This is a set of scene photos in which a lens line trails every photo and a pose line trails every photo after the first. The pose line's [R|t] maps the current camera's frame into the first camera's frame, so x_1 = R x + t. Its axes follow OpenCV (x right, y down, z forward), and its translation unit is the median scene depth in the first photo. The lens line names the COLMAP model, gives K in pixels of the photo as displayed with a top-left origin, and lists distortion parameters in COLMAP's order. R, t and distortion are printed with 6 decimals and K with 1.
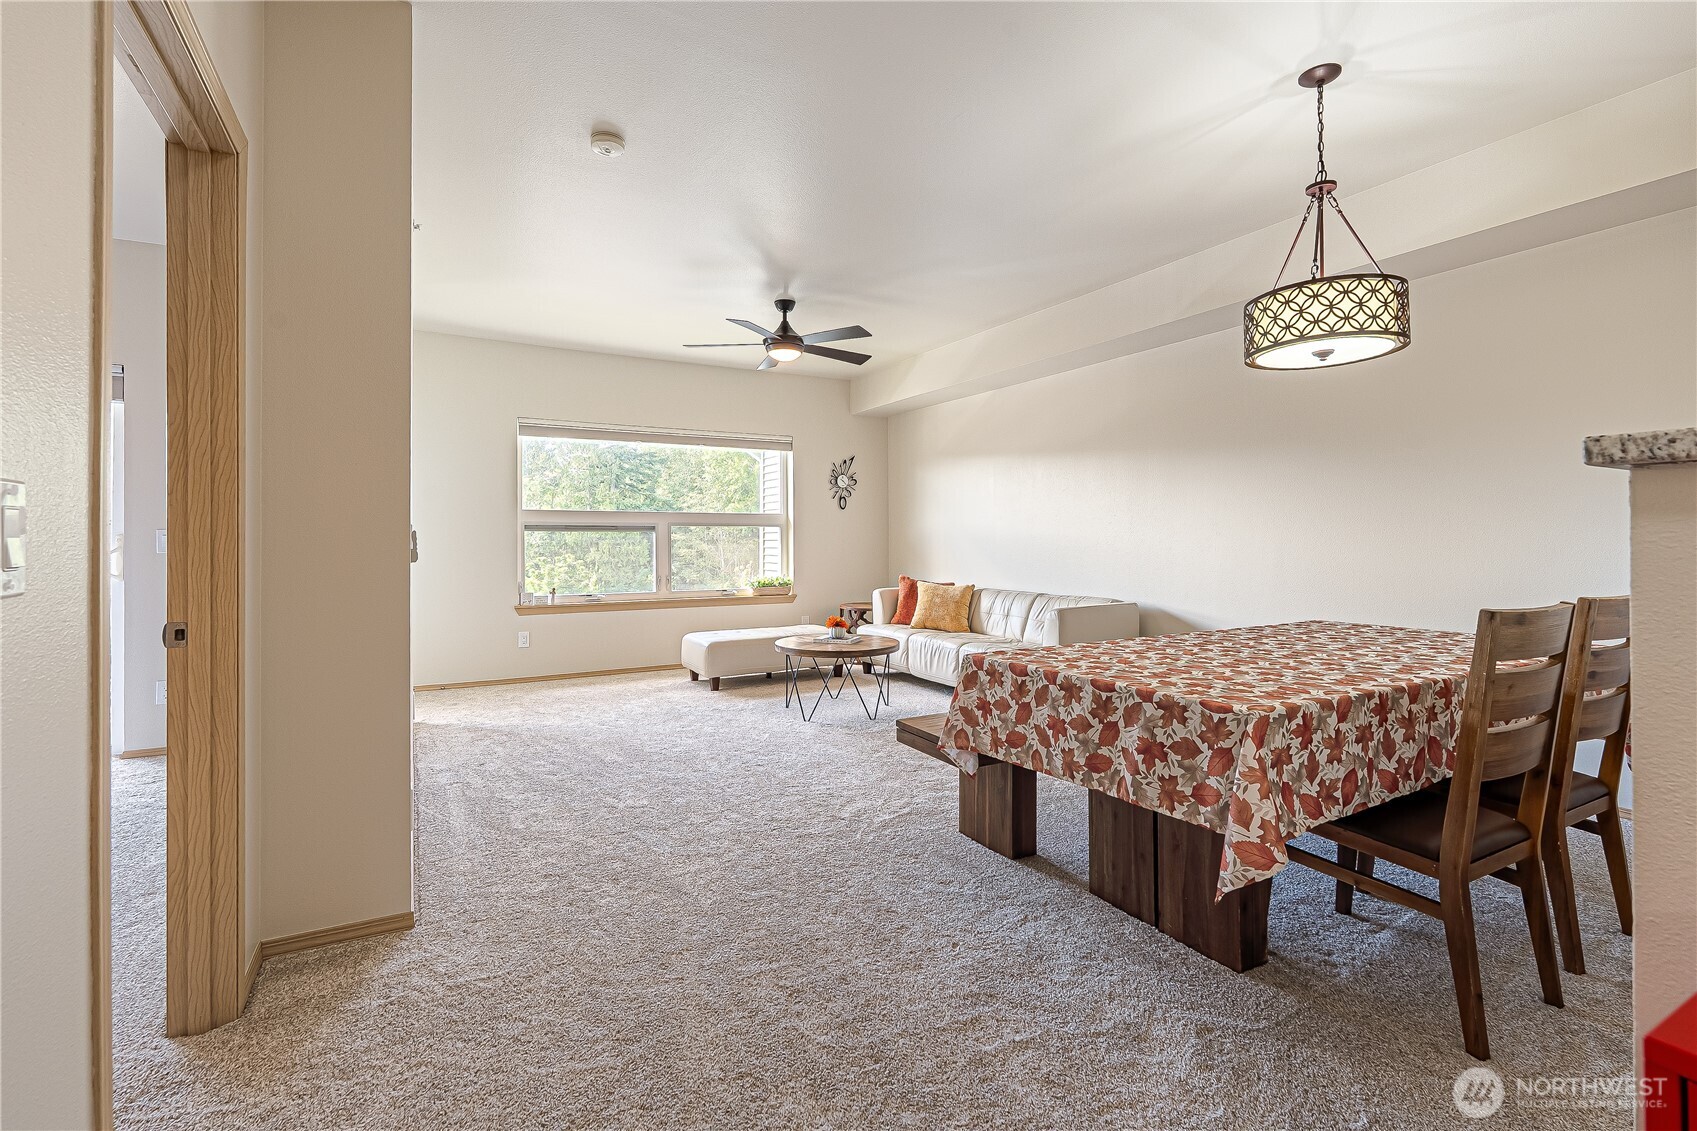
lens RADIAL K [[756.1, 0, 840.4], [0, 756.1, 532.6], [0, 0, 1]] dist [-0.002383, -0.000270]
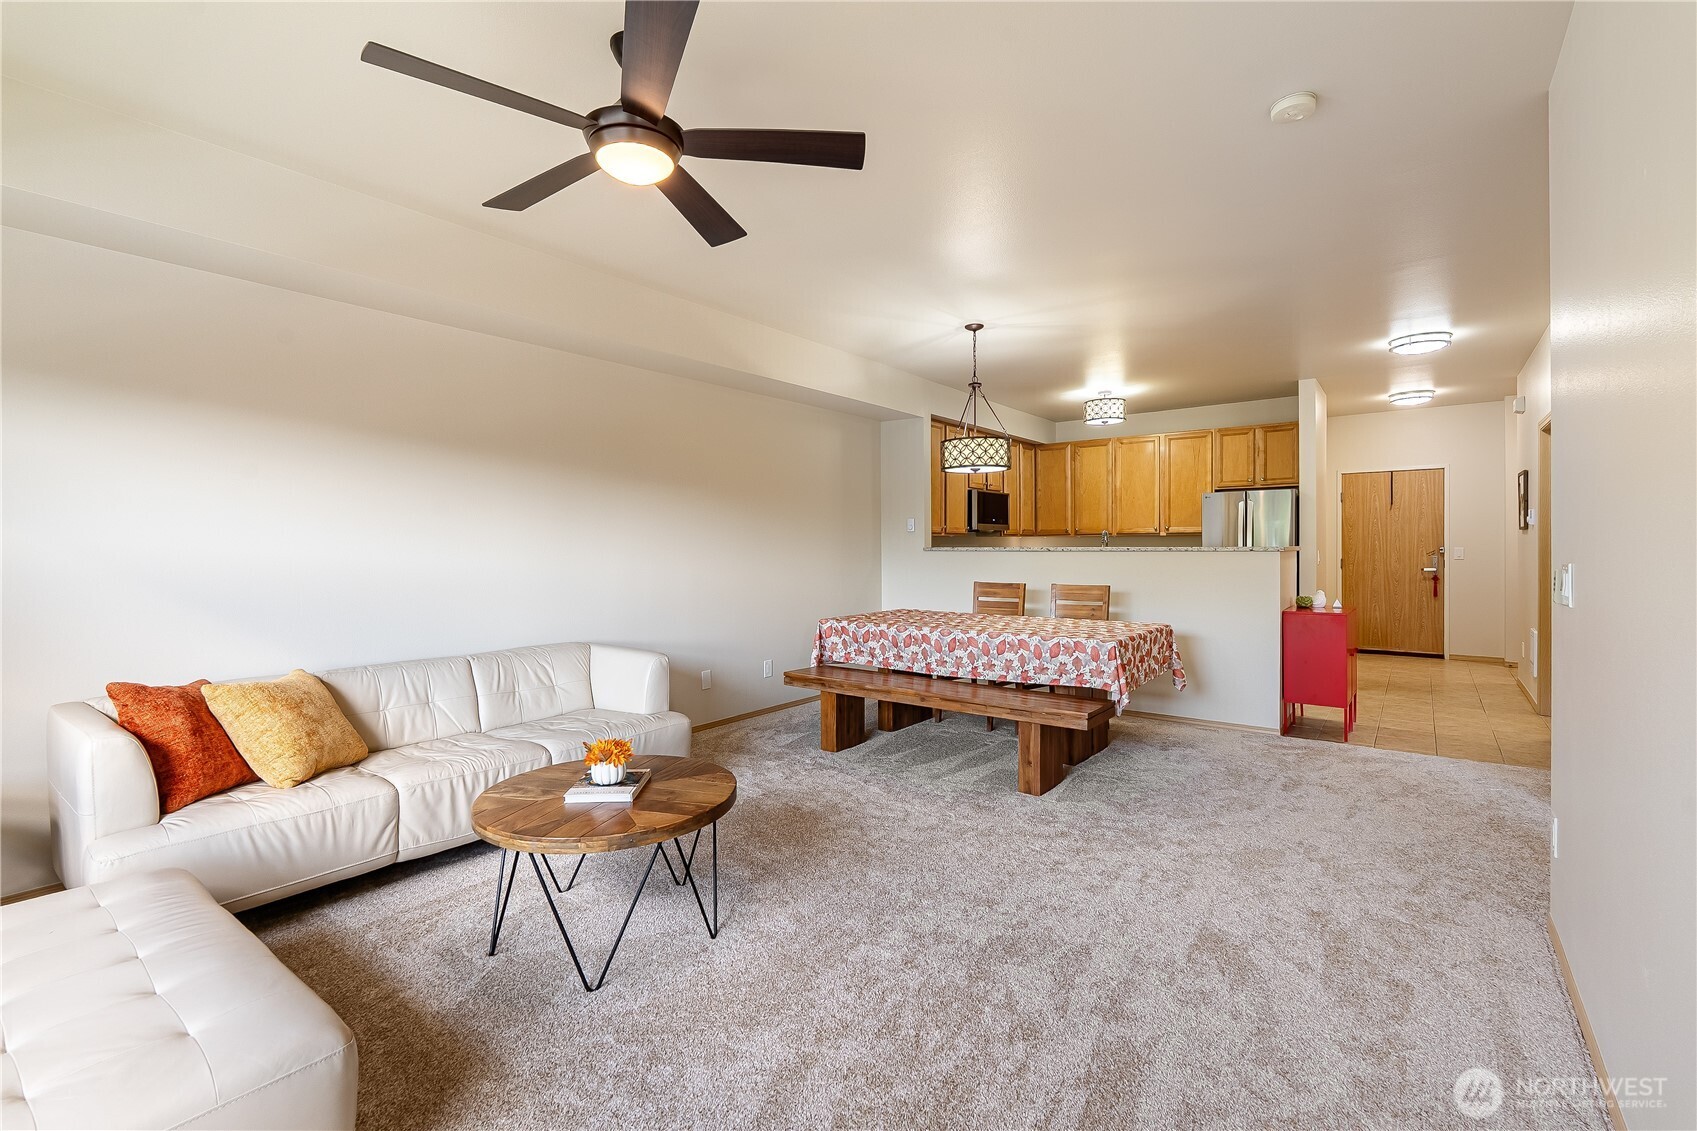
lens RADIAL K [[751.3, 0, 841.8], [0, 751.3, 544.5], [0, 0, 1]] dist [-0.000741, 0.000134]
pose [[-0.382982, 0.006338, 0.923734, -0.688283], [-0.002657, 0.999965, -0.007962, -0.018698], [-0.923752, -0.005503, -0.382952, 1.387191]]
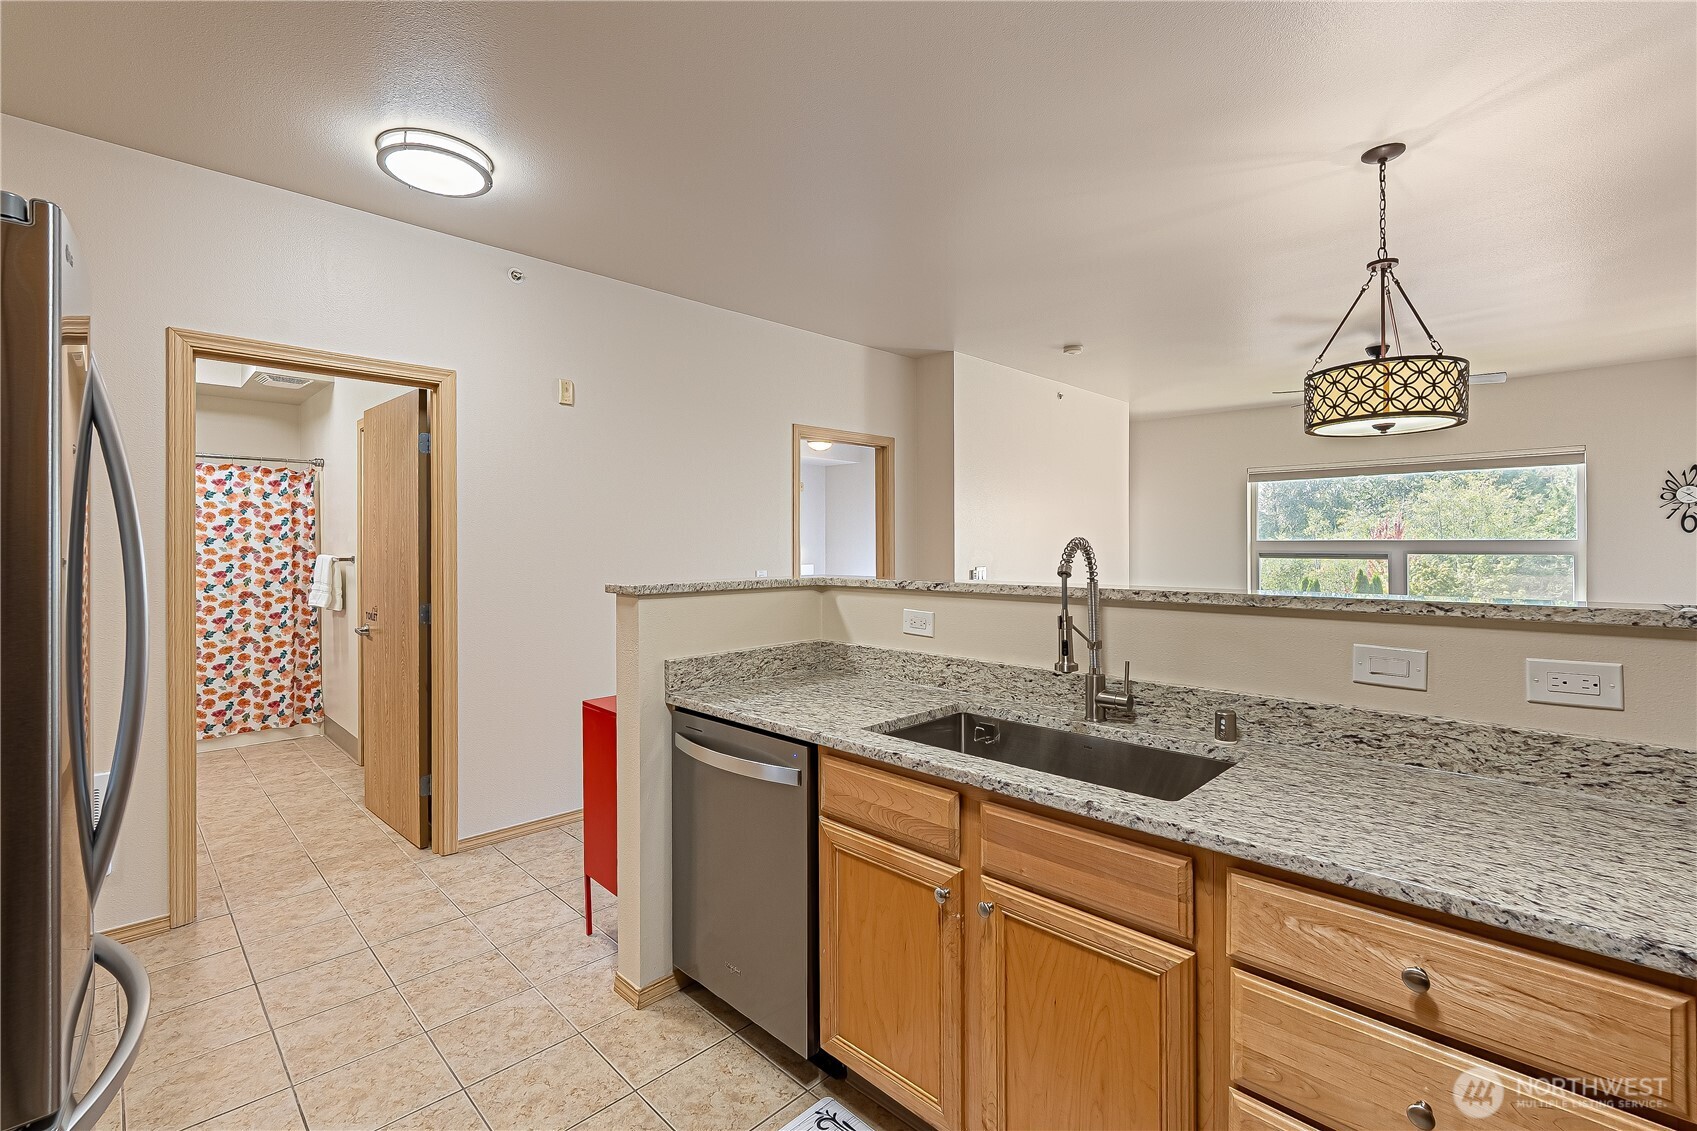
lens RADIAL K [[751.3, 0, 841.8], [0, 751.3, 544.5], [0, 0, 1]] dist [-0.000741, 0.000134]
pose [[0.264410, 0.001914, -0.964408, 0.966057], [0.009858, 0.999940, 0.004687, -0.059878], [0.964360, -0.010746, 0.264376, 0.018263]]
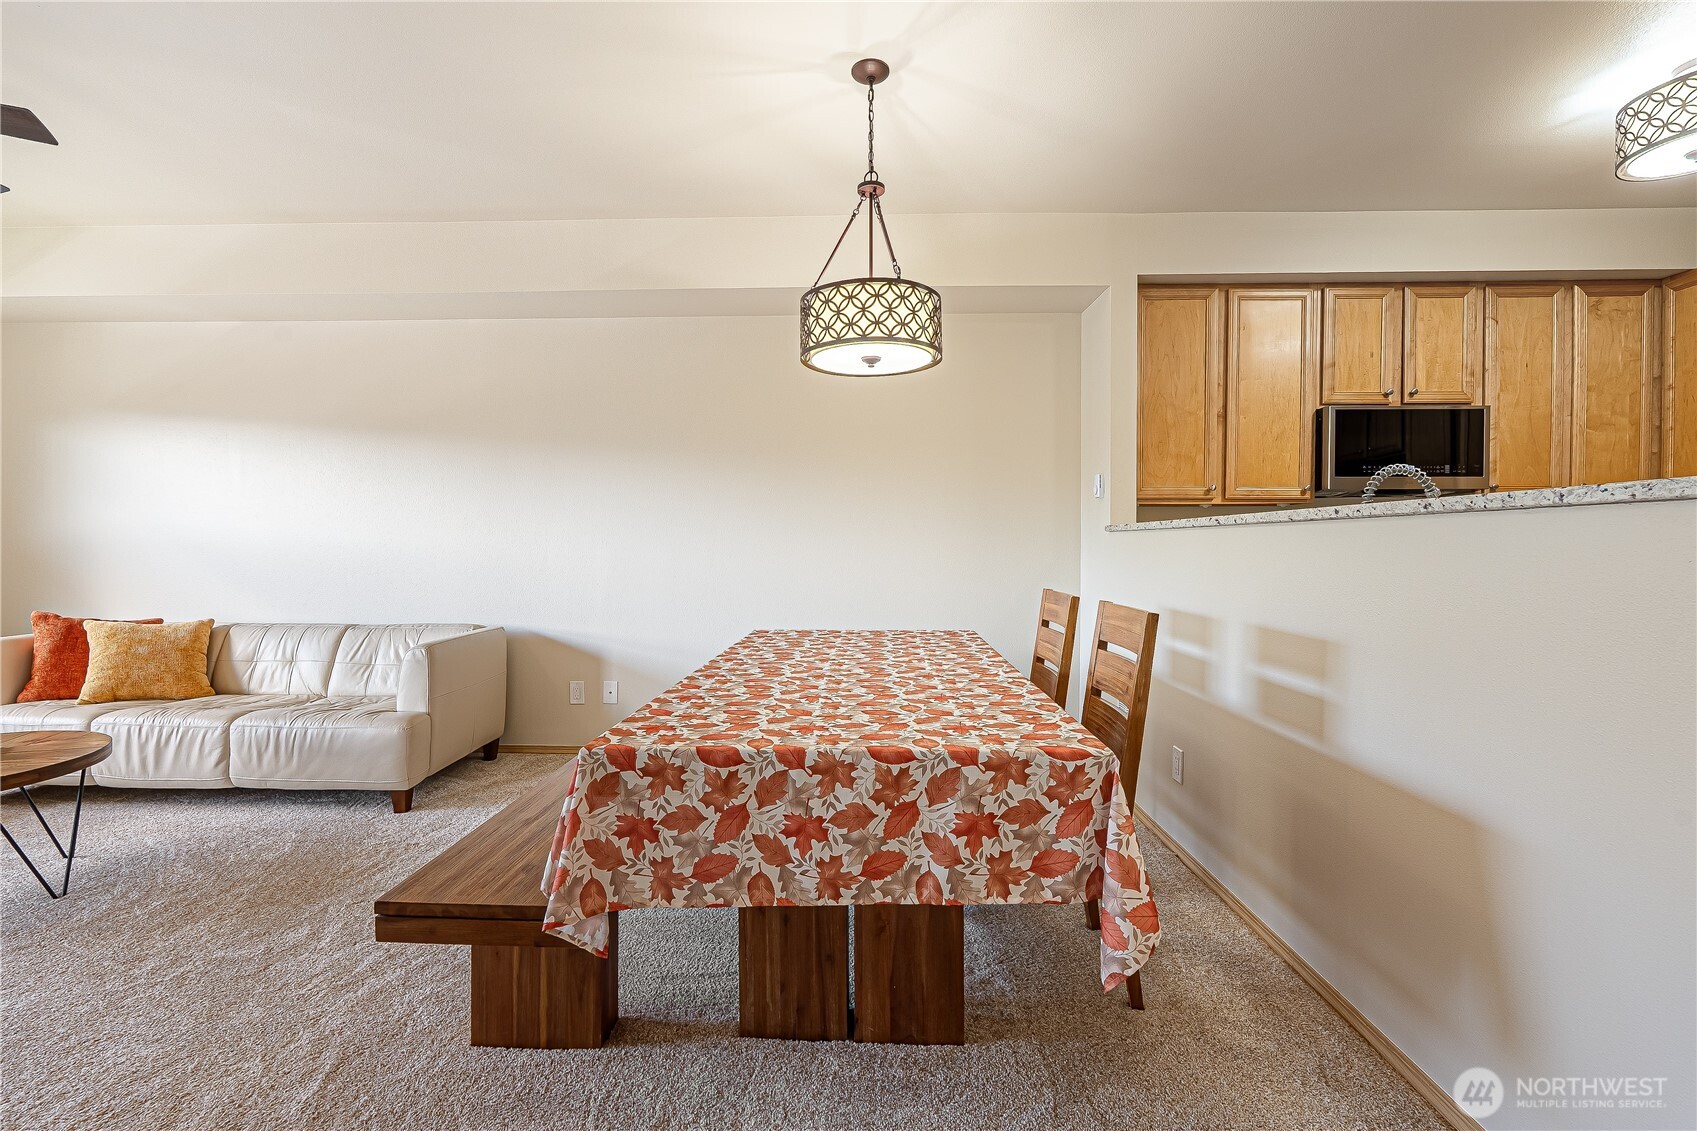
lens RADIAL K [[748.9, 0, 842.7], [0, 748.9, 561.3], [0, 0, 1]] dist [-0.001960, -0.000250]
pose [[0.514575, -0.013186, 0.857344, -0.145764], [-0.009444, 0.999734, 0.021044, 0.002655], [-0.857393, -0.018926, 0.514313, 0.354031]]
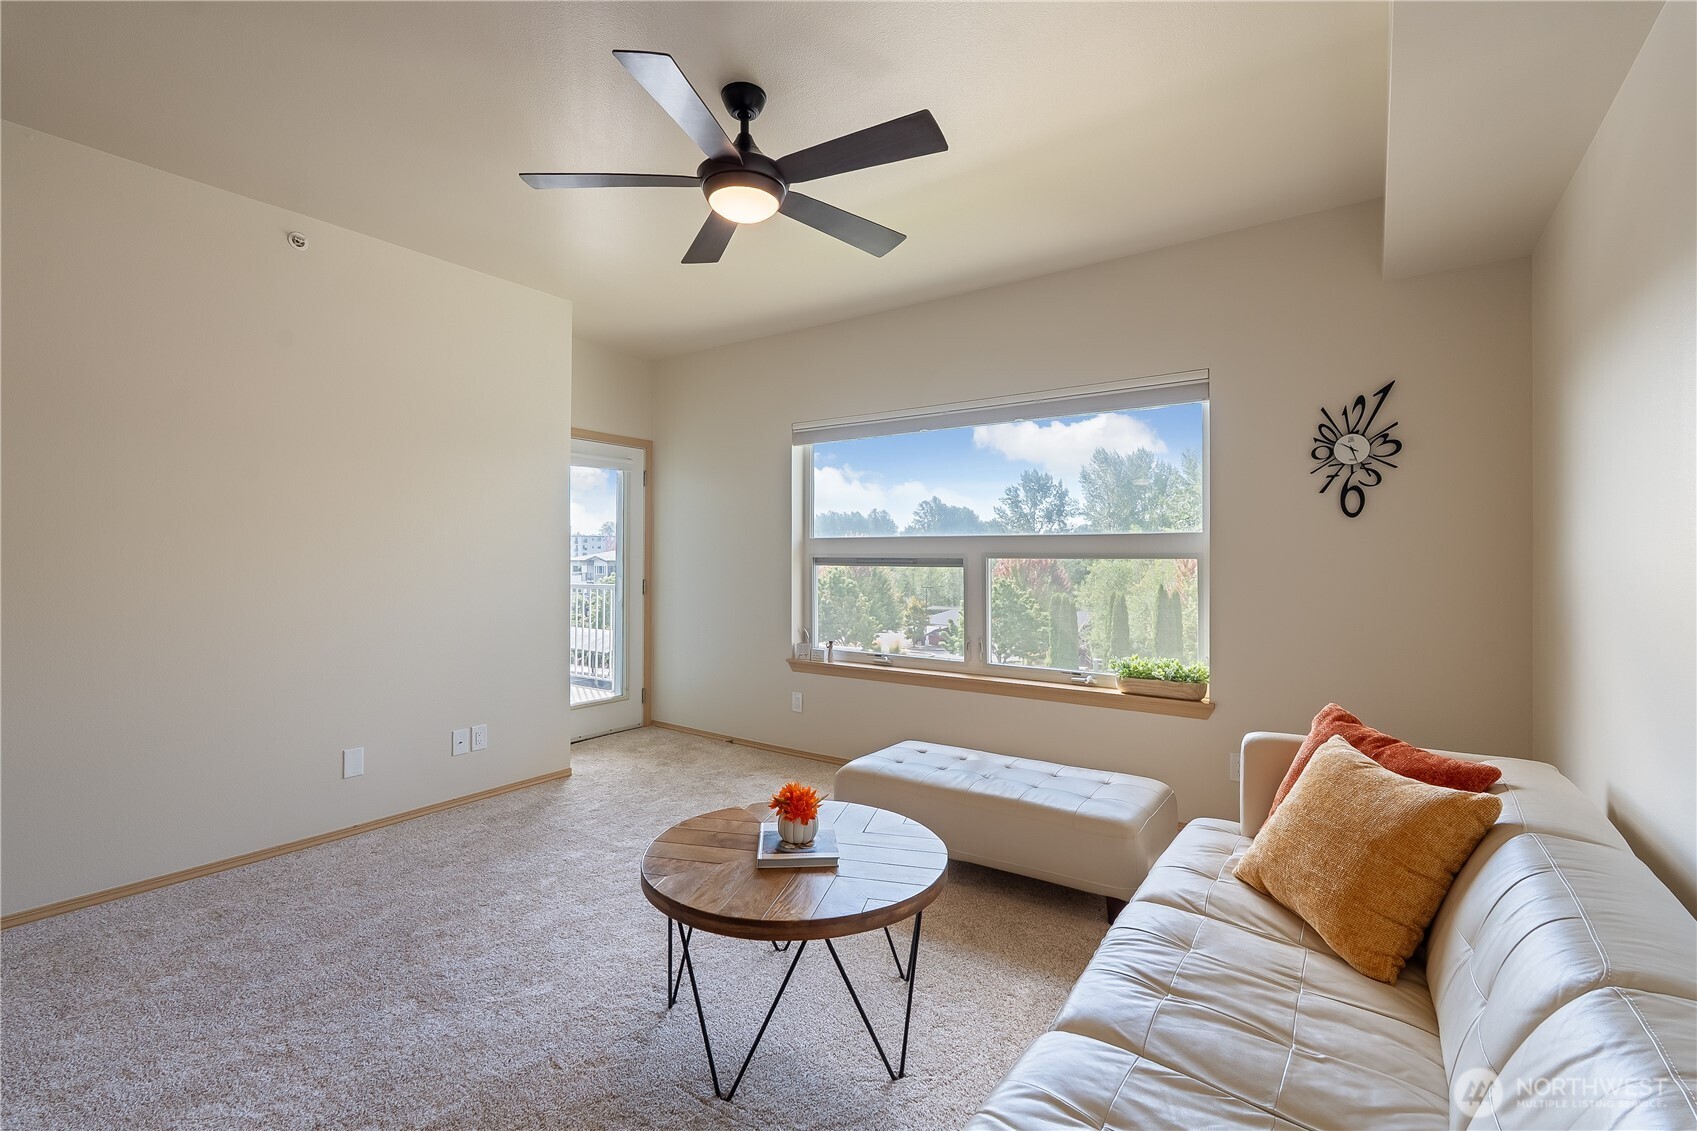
lens RADIAL K [[754.6, 0, 843.3], [0, 754.6, 557.0], [0, 0, 1]] dist [-0.002025, -0.000190]
pose [[0.428314, 0.001338, -0.903629, 0.505118], [0.003716, 0.999988, 0.003242, -0.021683], [0.903622, -0.004746, 0.428304, 1.125183]]
